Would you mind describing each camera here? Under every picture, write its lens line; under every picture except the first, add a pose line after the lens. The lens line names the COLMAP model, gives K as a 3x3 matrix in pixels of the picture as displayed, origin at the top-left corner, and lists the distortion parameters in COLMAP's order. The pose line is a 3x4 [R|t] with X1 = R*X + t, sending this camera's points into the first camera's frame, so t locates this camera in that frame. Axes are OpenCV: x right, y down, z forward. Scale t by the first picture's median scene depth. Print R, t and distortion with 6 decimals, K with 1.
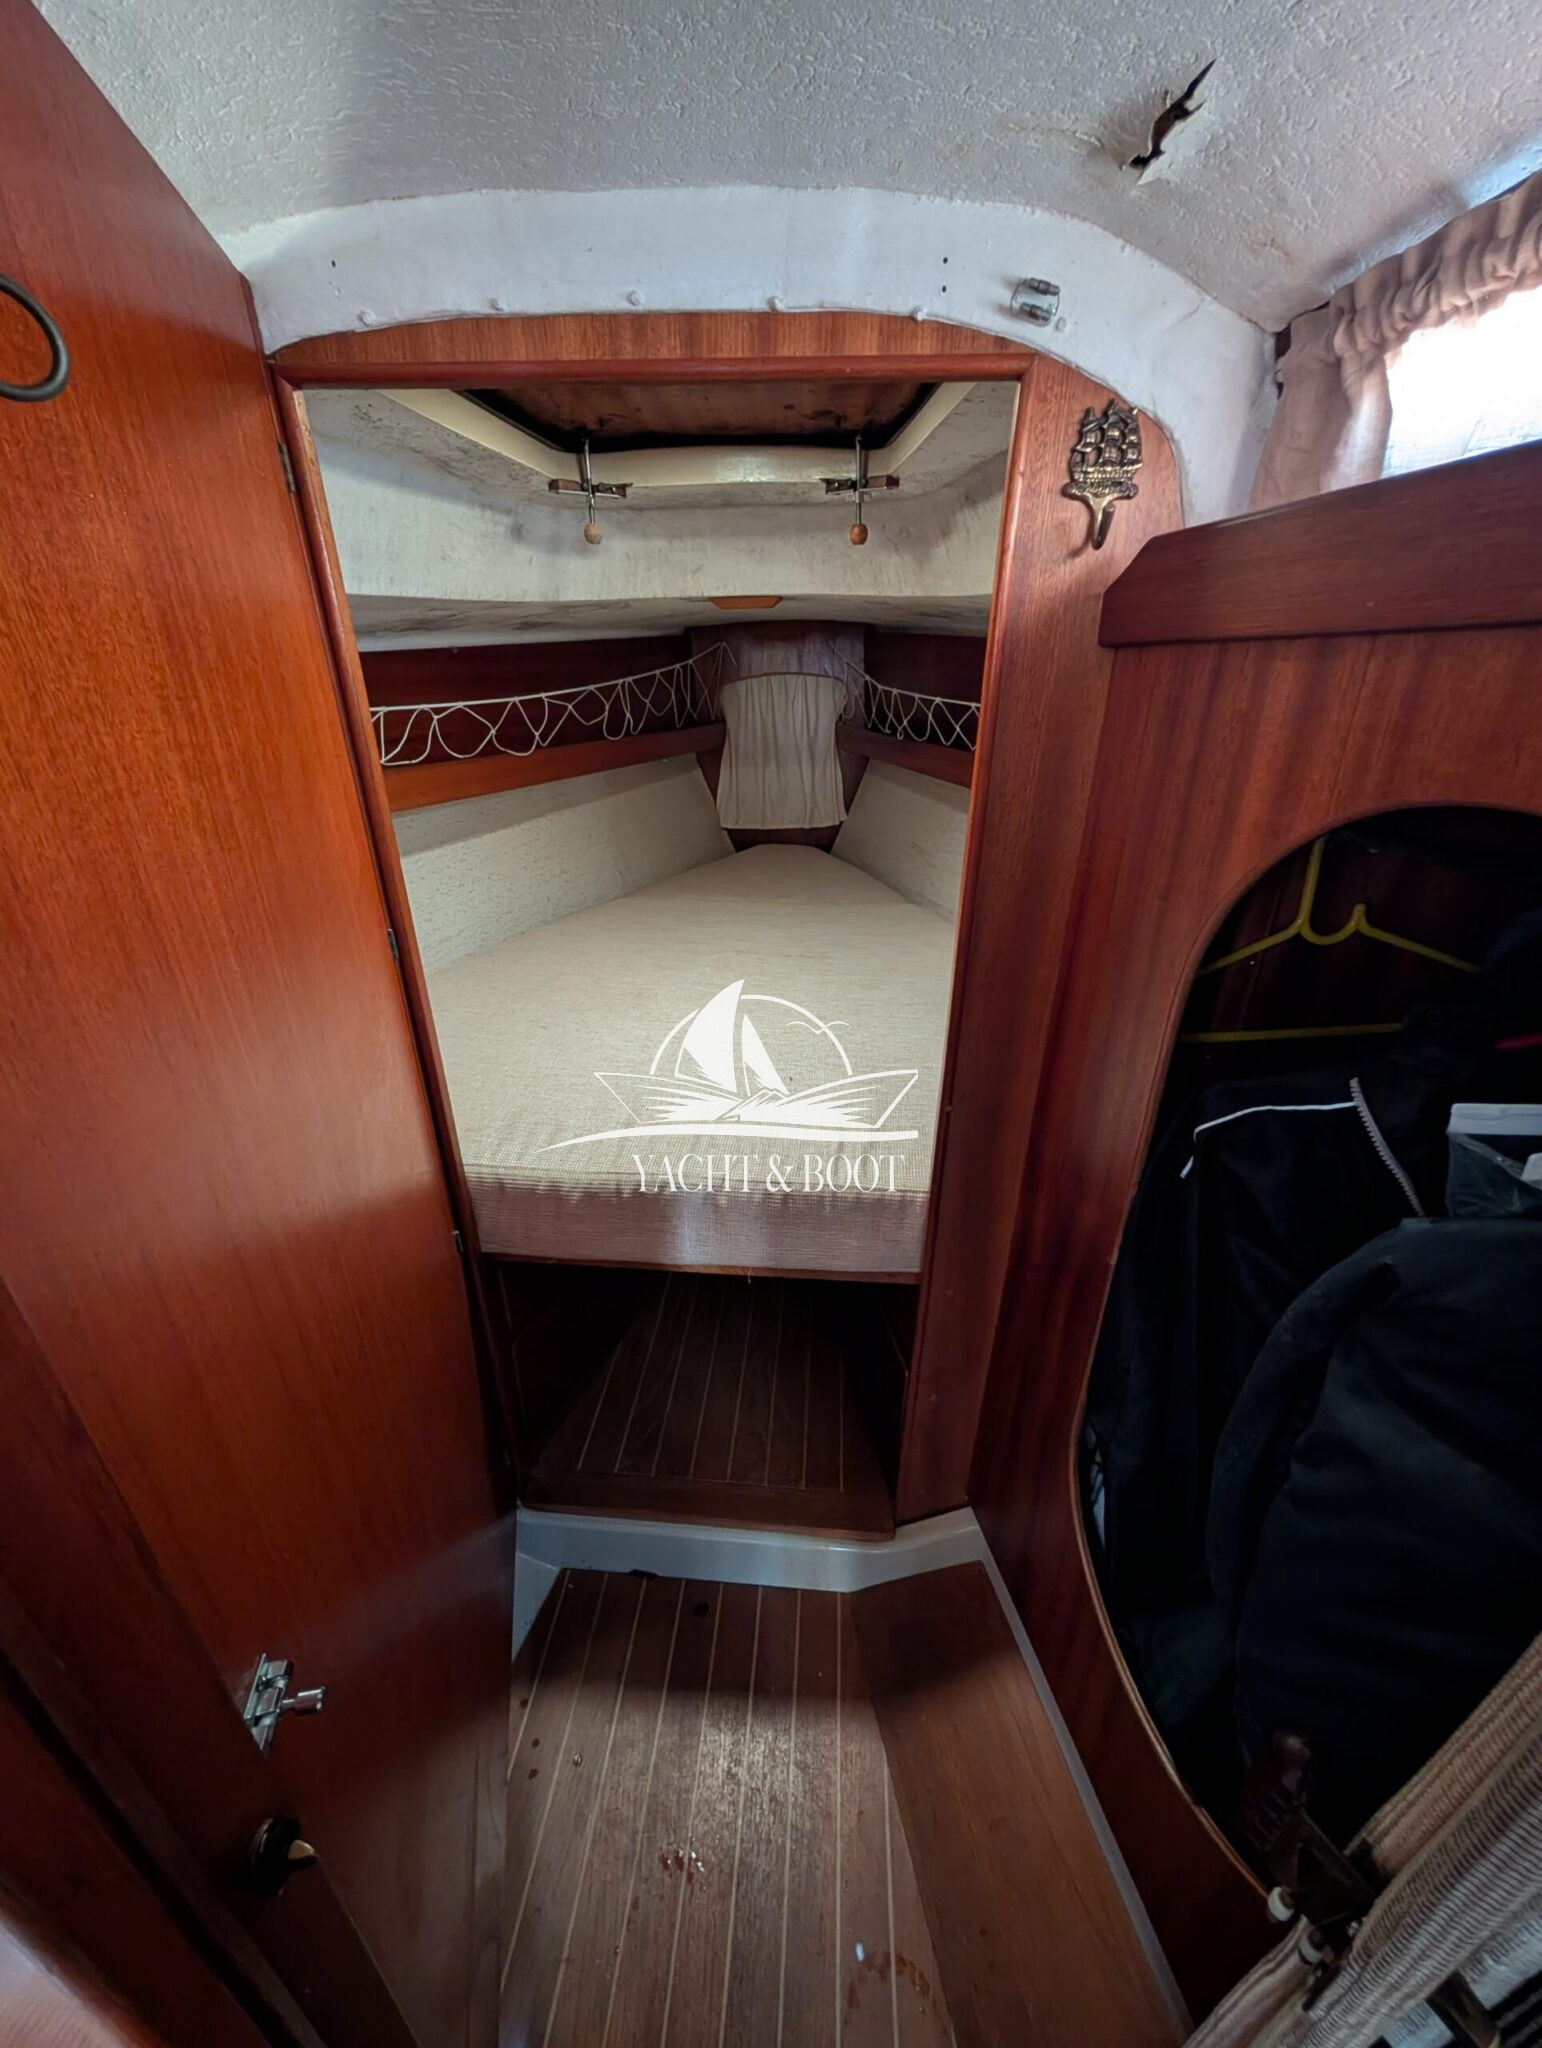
lens RADIAL K [[771.5, 0, 772.7], [0, 771.5, 1028.0], [0, 0, 1]] dist [-0.001342, 0.000694]
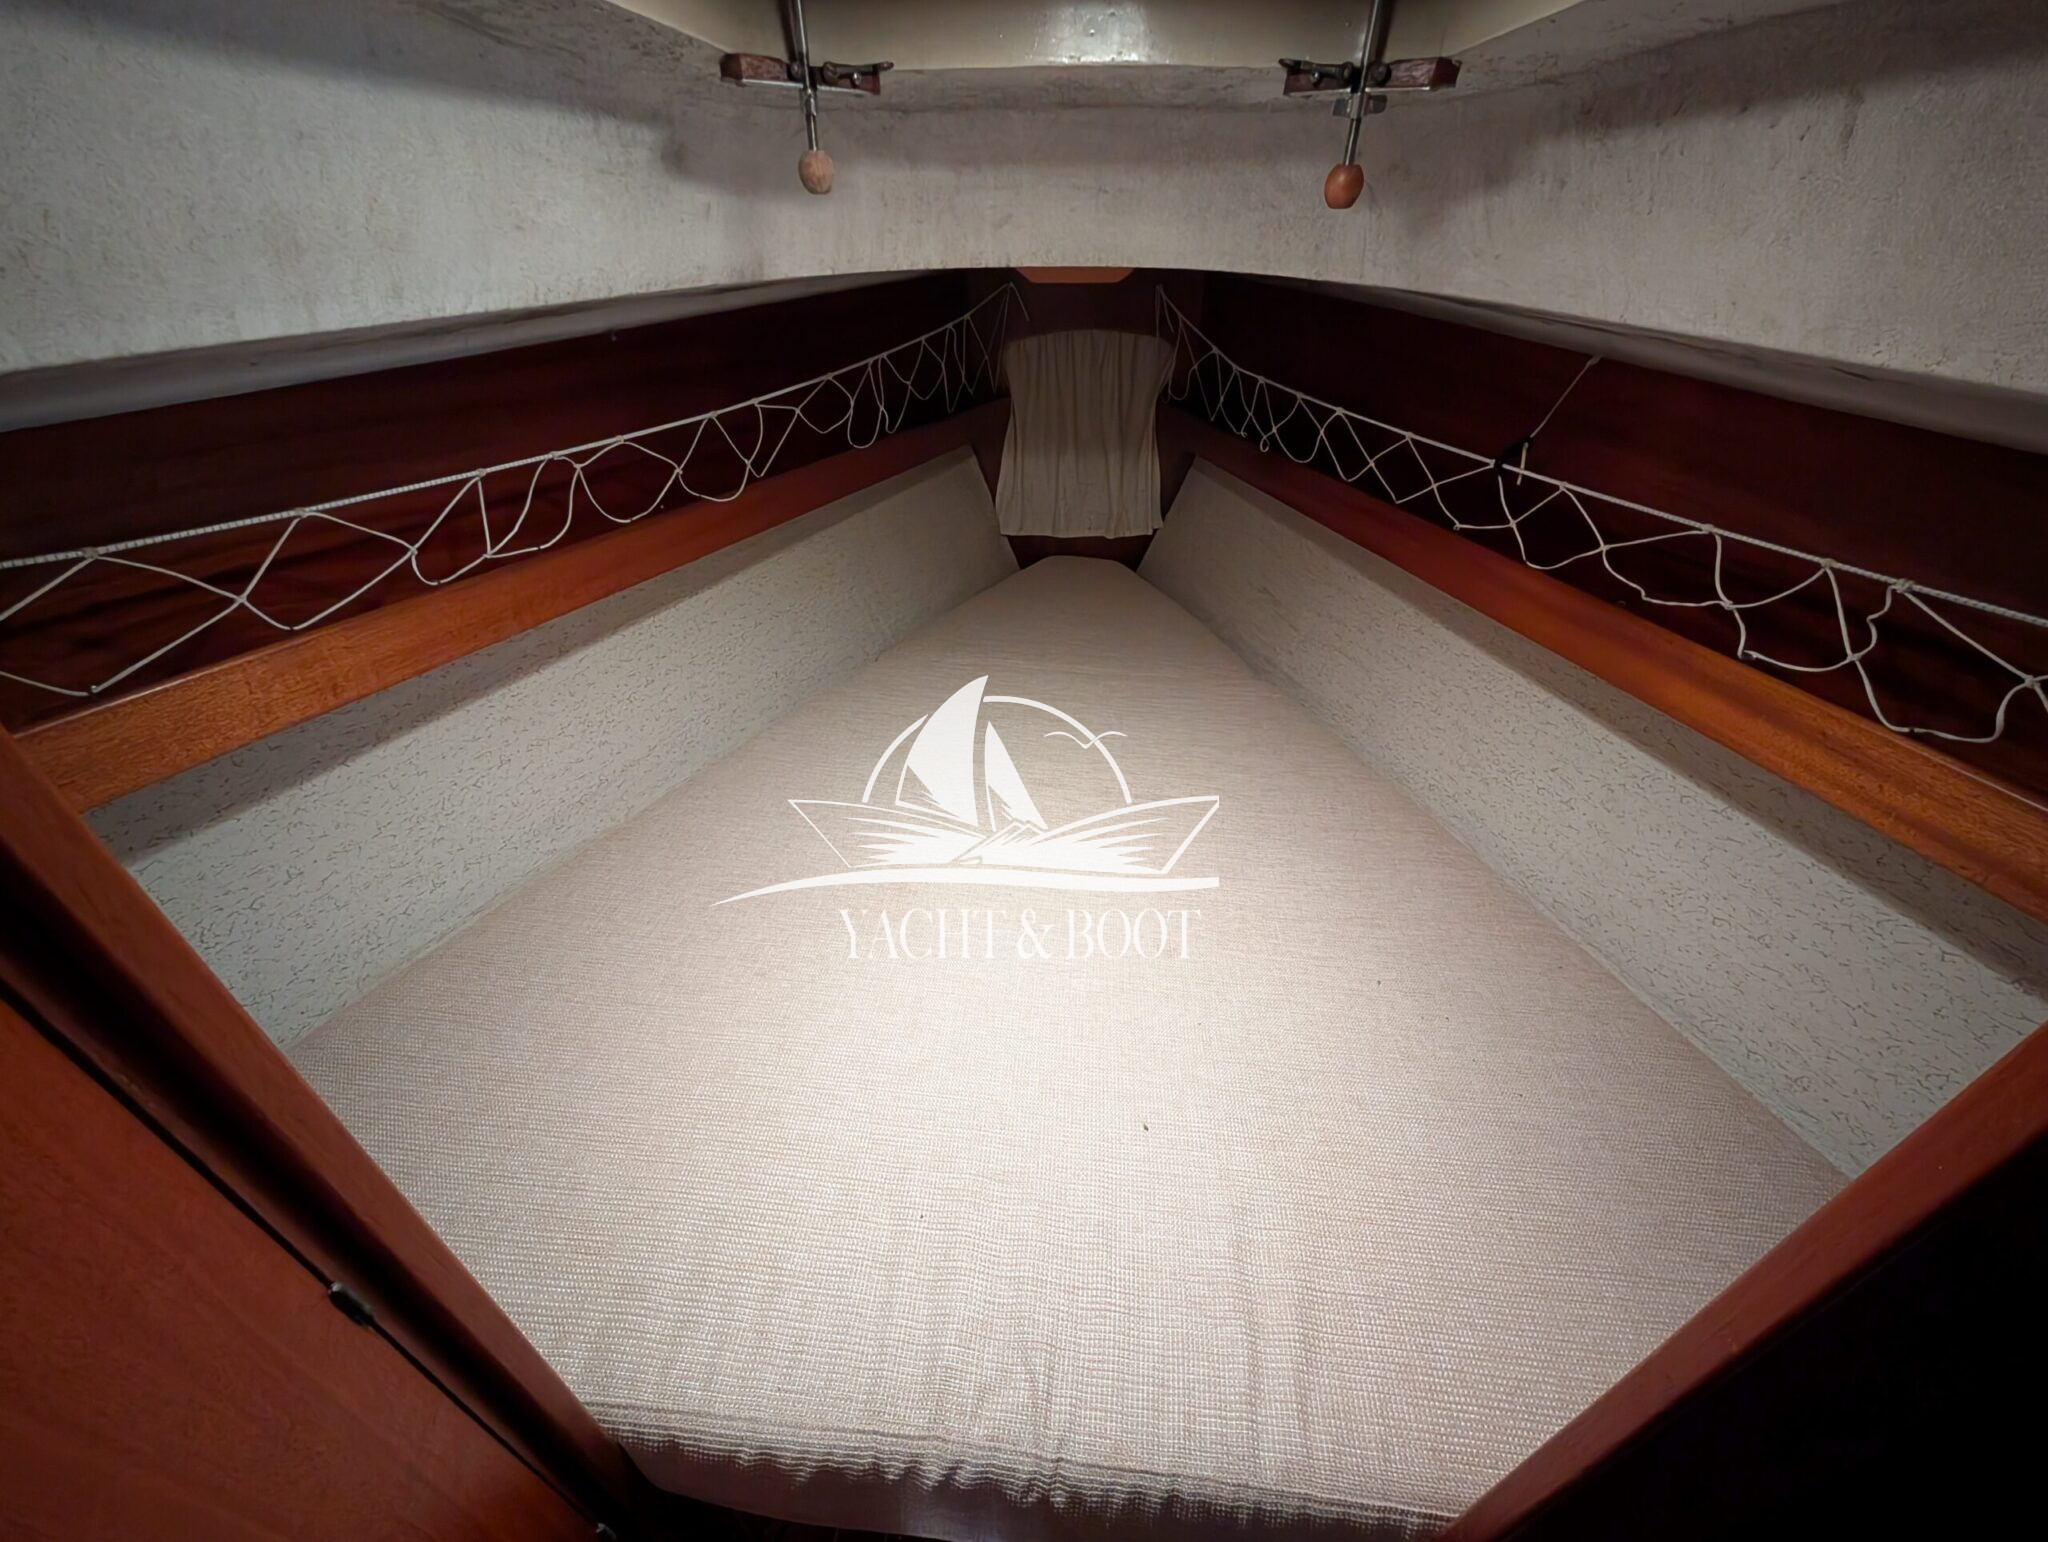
lens RADIAL K [[771.5, 0, 1018.8], [0, 771.5, 774.5], [0, 0, 1]] dist [-0.001342, 0.000694]
pose [[0.999725, 0.022507, -0.006648, -0.064078], [-0.021151, 0.986841, 0.160306, -0.247514], [0.010169, -0.160122, 0.987045, 0.322650]]
